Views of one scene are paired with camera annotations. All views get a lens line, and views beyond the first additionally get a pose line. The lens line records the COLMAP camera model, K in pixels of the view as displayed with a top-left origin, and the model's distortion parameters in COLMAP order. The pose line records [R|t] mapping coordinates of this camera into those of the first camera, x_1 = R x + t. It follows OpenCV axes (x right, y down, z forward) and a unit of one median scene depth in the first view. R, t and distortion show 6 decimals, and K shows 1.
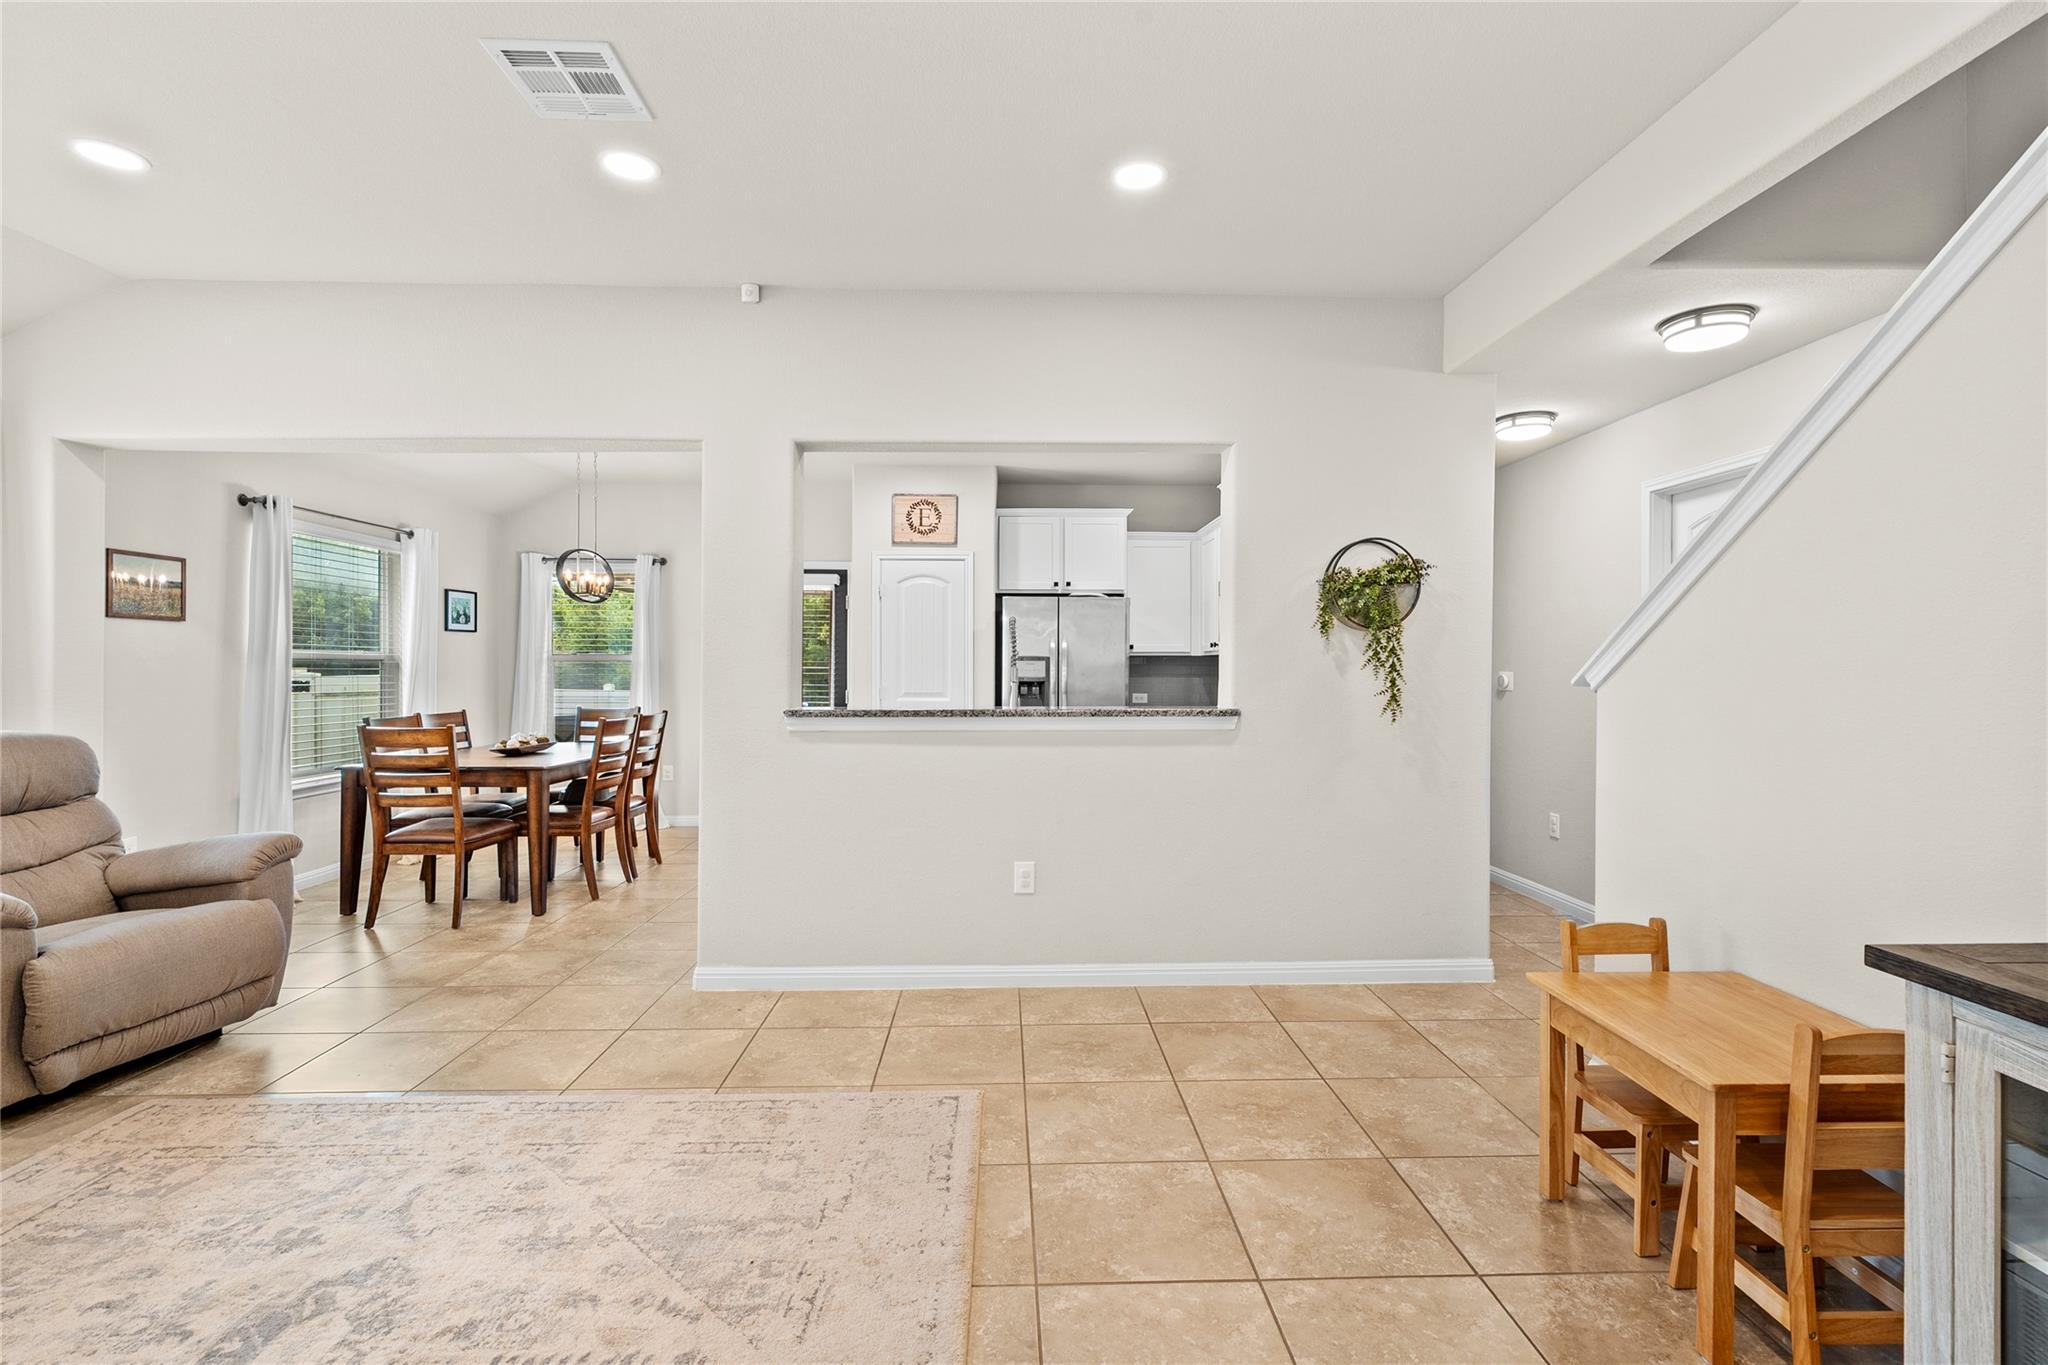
lens RADIAL K [[921.7, 0, 1028.4], [0, 921.7, 667.5], [0, 0, 1]] dist [-0.003631, 0.001200]
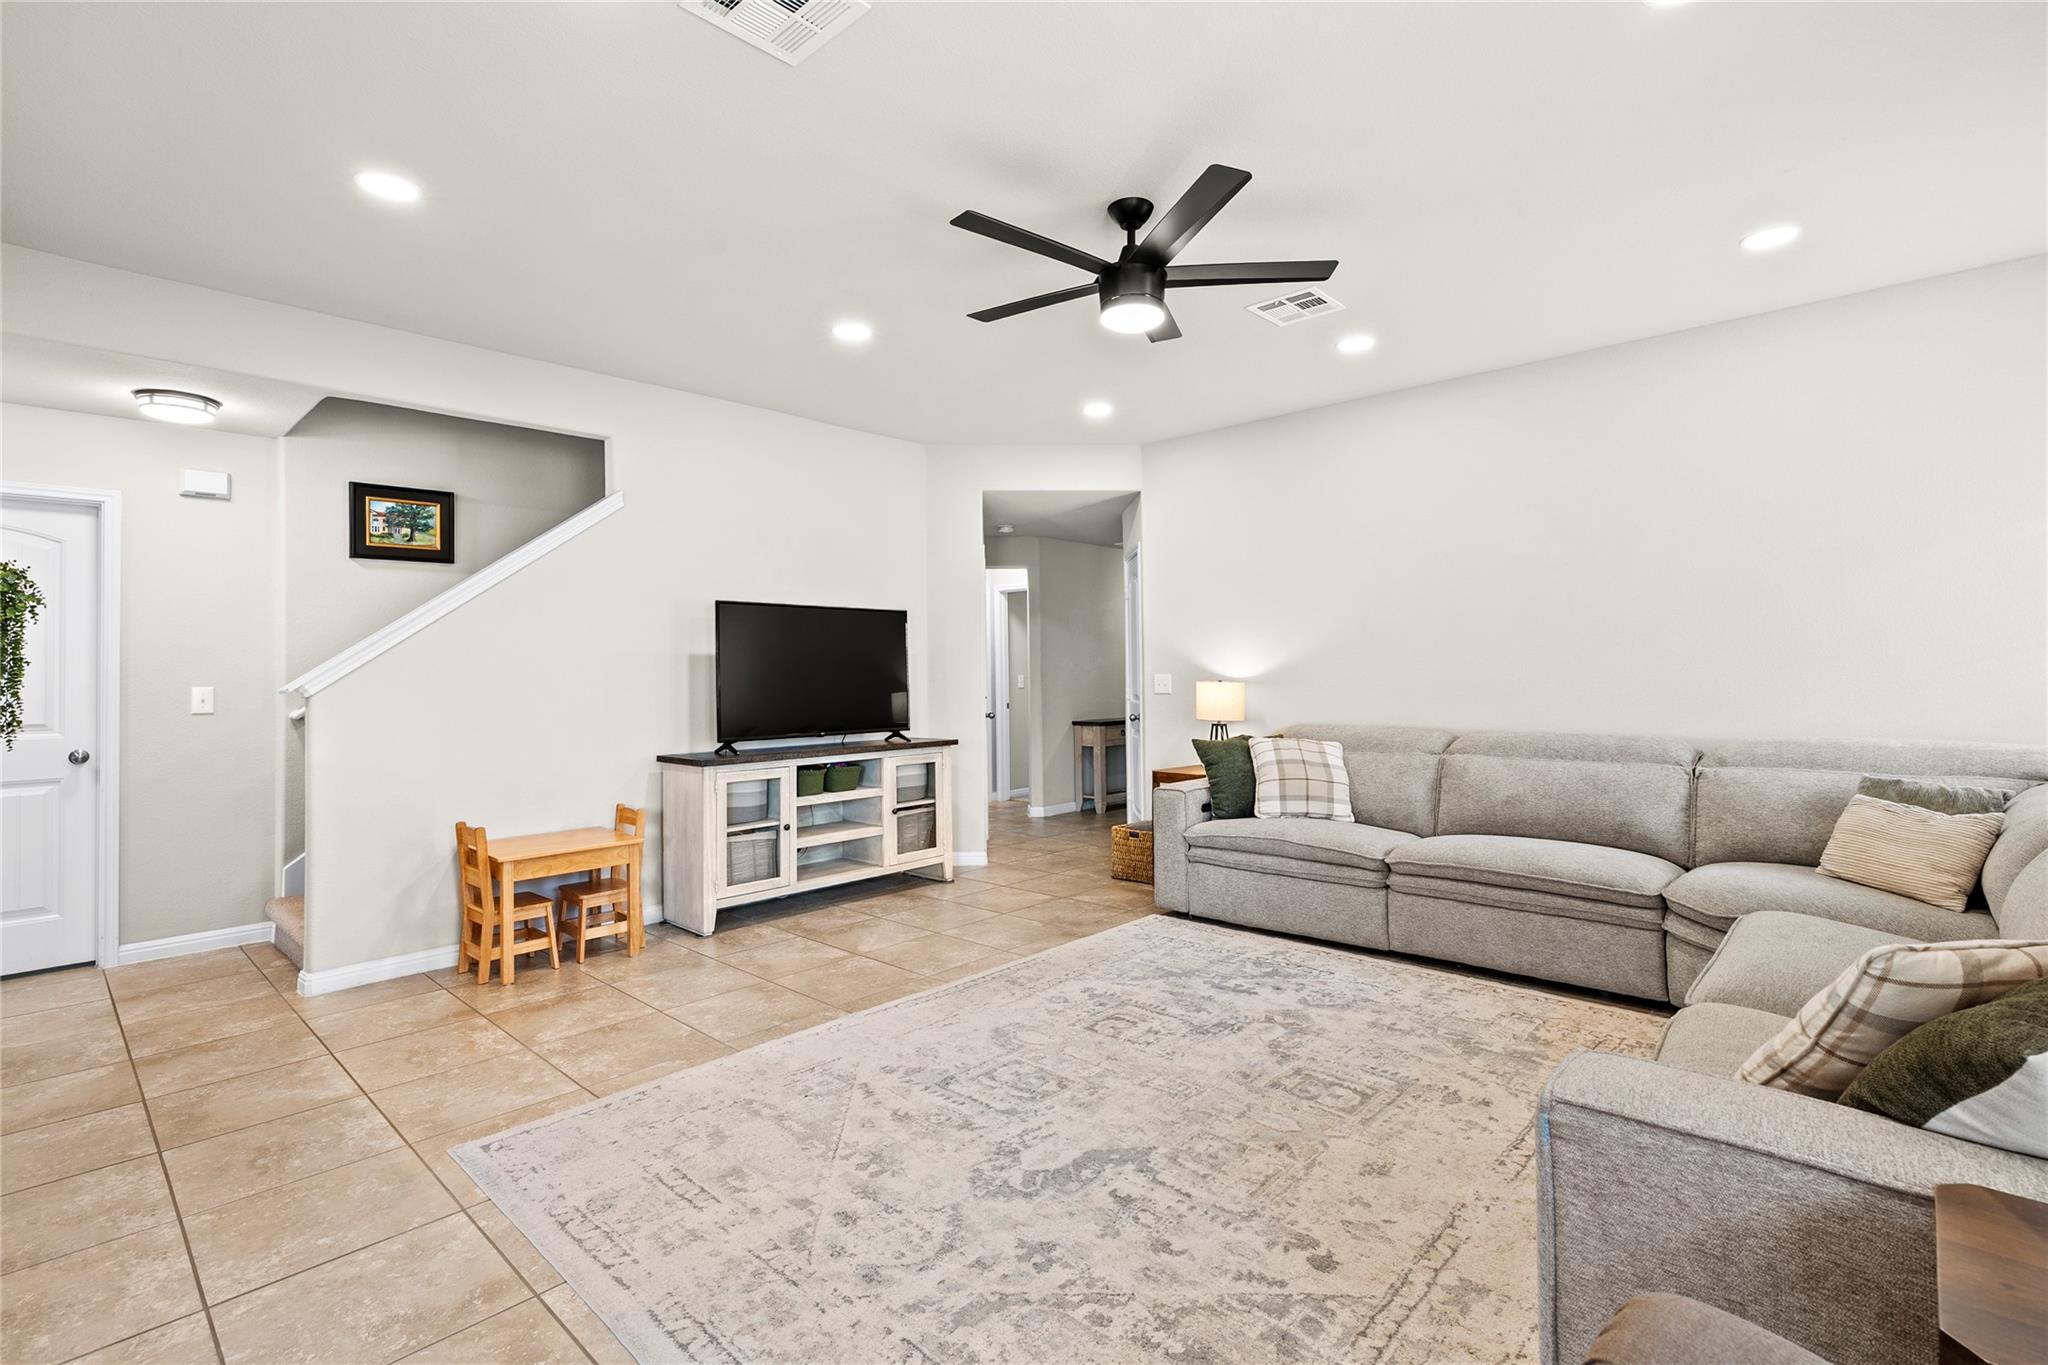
lens RADIAL K [[939.3, 0, 1032.8], [0, 939.3, 656.1], [0, 0, 1]] dist [-0.004153, -0.000102]
pose [[-0.712963, 0.020645, 0.700898, -0.818818], [0.011105, 0.999774, -0.018152, 0.003214], [-0.701114, -0.005158, -0.713030, 0.932988]]
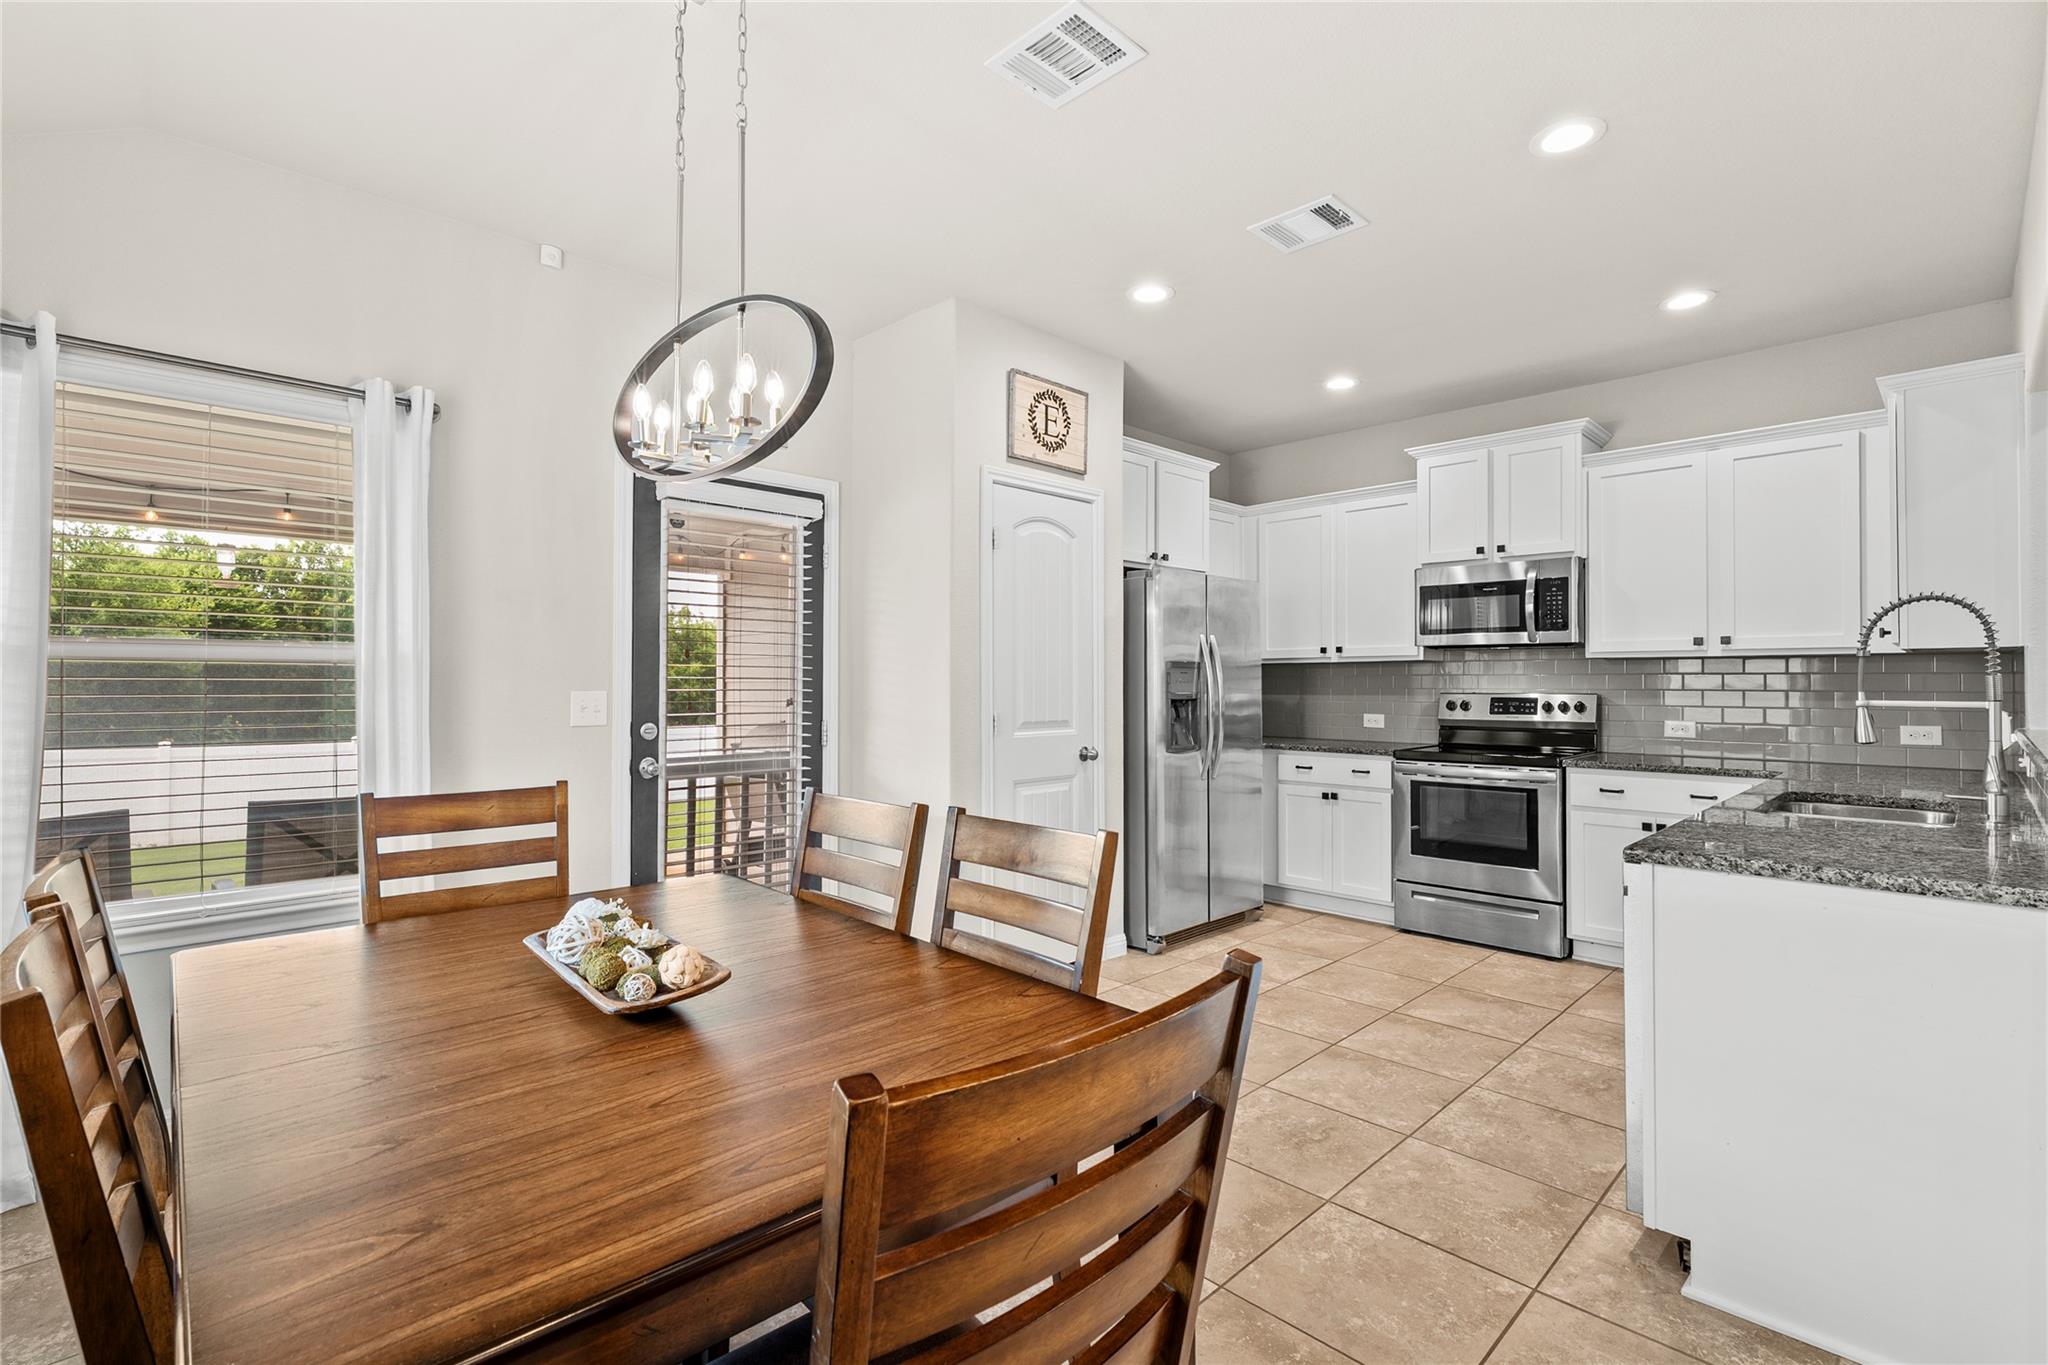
lens RADIAL K [[928.4, 0, 1028.7], [0, 928.4, 679.2], [0, 0, 1]] dist [-0.004333, 0.000259]
pose [[0.734506, 0.000974, 0.678602, -0.955448], [0.000185, 0.999999, -0.001636, 0.003053], [-0.678603, 0.001327, 0.734504, 1.058984]]
